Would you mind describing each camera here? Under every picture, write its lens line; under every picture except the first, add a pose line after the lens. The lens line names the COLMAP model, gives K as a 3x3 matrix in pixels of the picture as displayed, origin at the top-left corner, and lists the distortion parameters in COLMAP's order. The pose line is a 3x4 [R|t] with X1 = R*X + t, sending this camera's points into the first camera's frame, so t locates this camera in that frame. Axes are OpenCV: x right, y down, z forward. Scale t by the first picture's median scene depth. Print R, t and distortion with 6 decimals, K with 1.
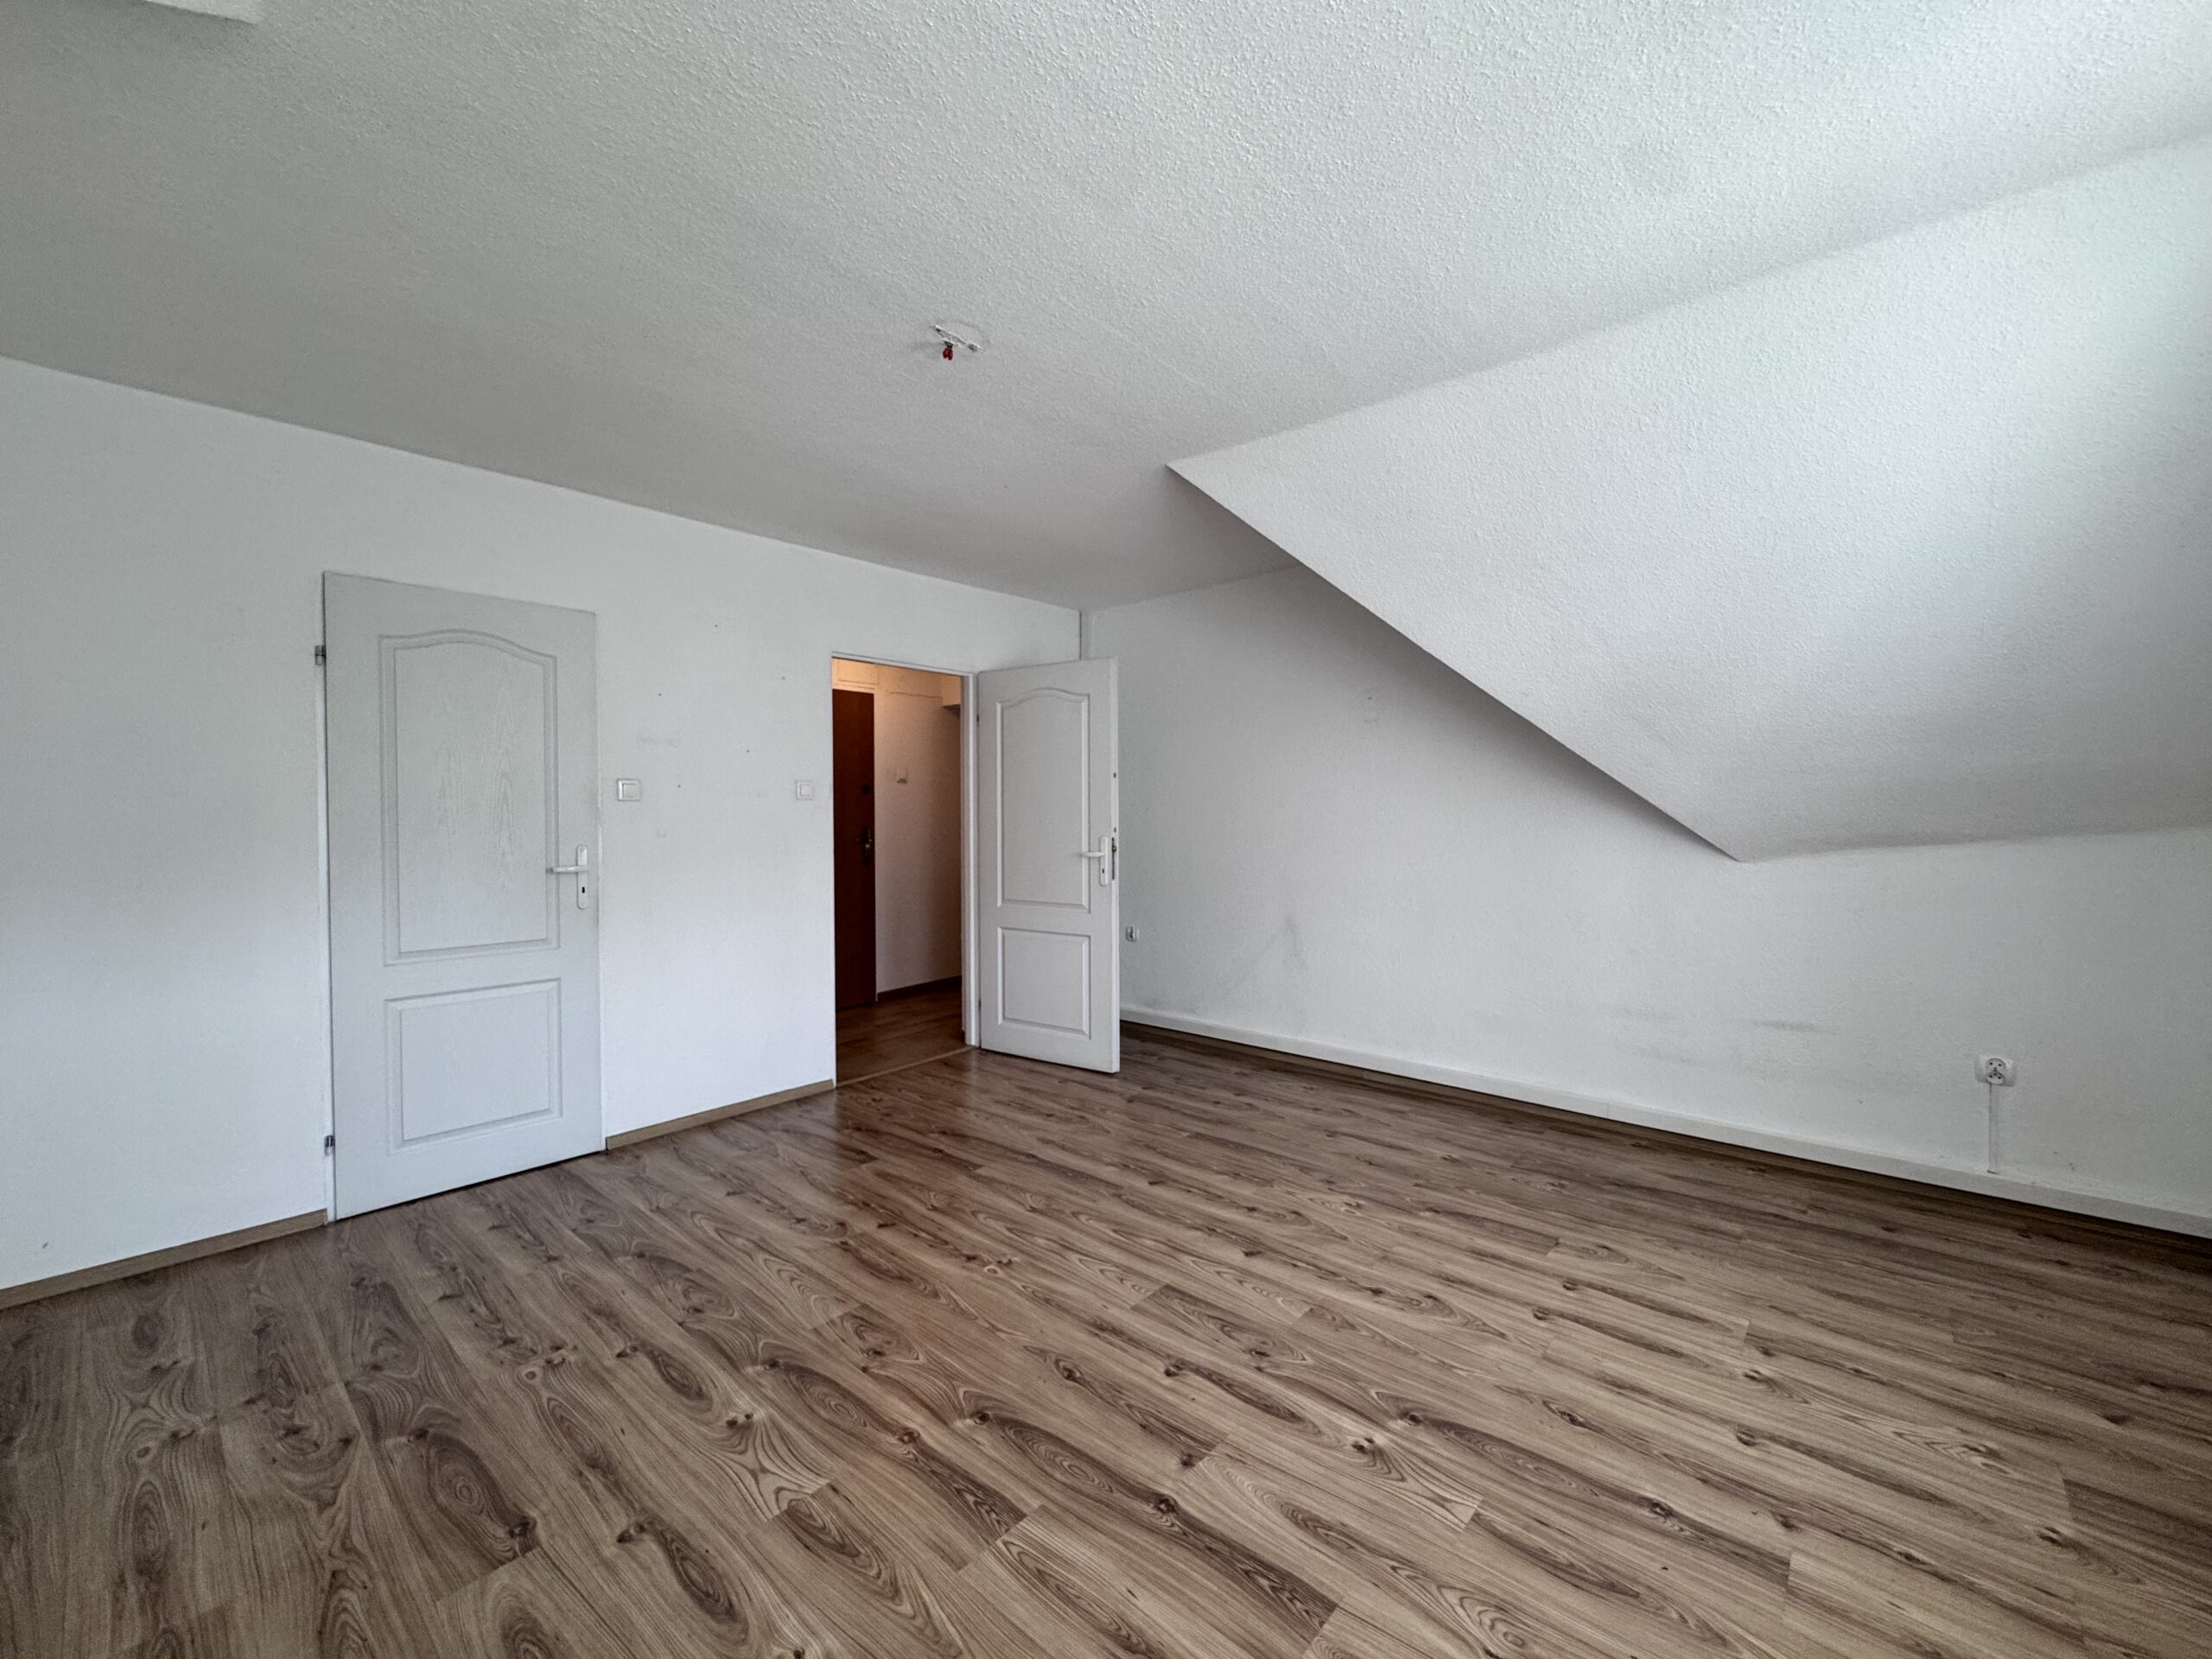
lens RADIAL K [[886.2, 0, 1094.5], [0, 886.2, 810.3], [0, 0, 1]] dist [-0.005723, 0.001087]
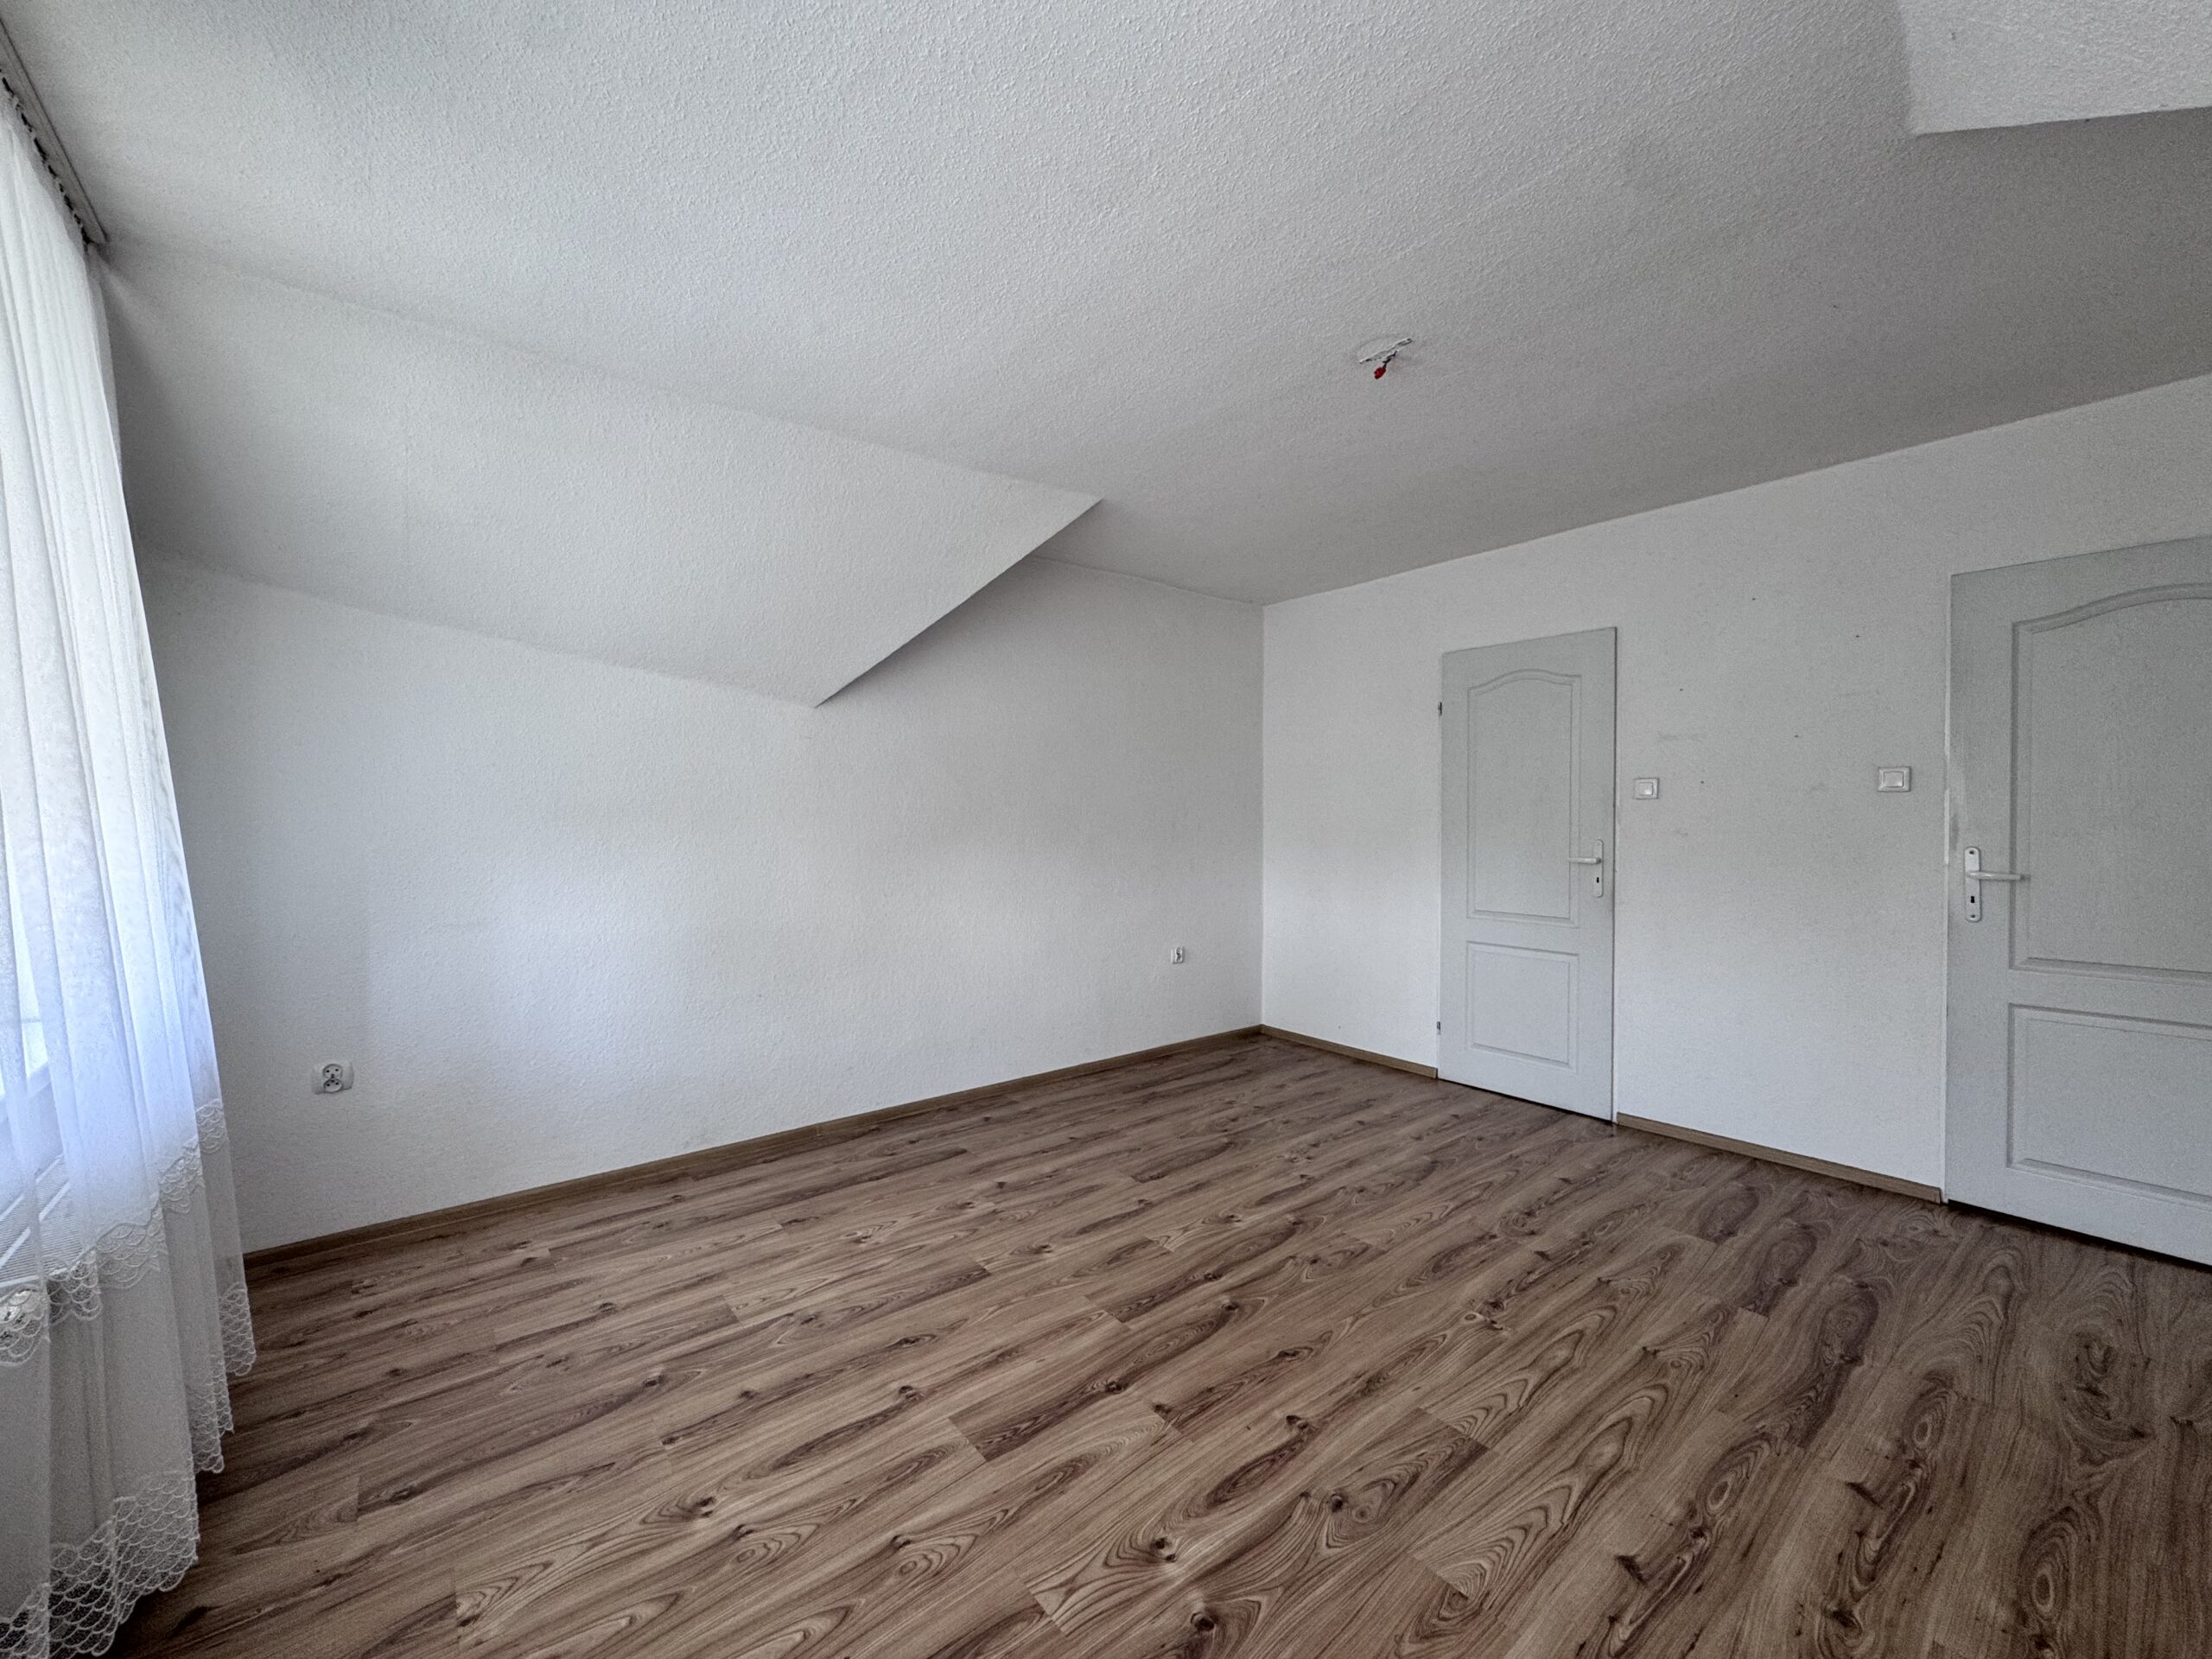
lens RADIAL K [[886.2, 0, 1118.7], [0, 886.2, 824.4], [0, 0, 1]] dist [-0.005723, 0.001087]
pose [[-0.156002, 0.016426, -0.987620, 0.823328], [0.005946, 0.999859, 0.015690, -0.000109], [0.987739, -0.003424, -0.156078, 0.783641]]
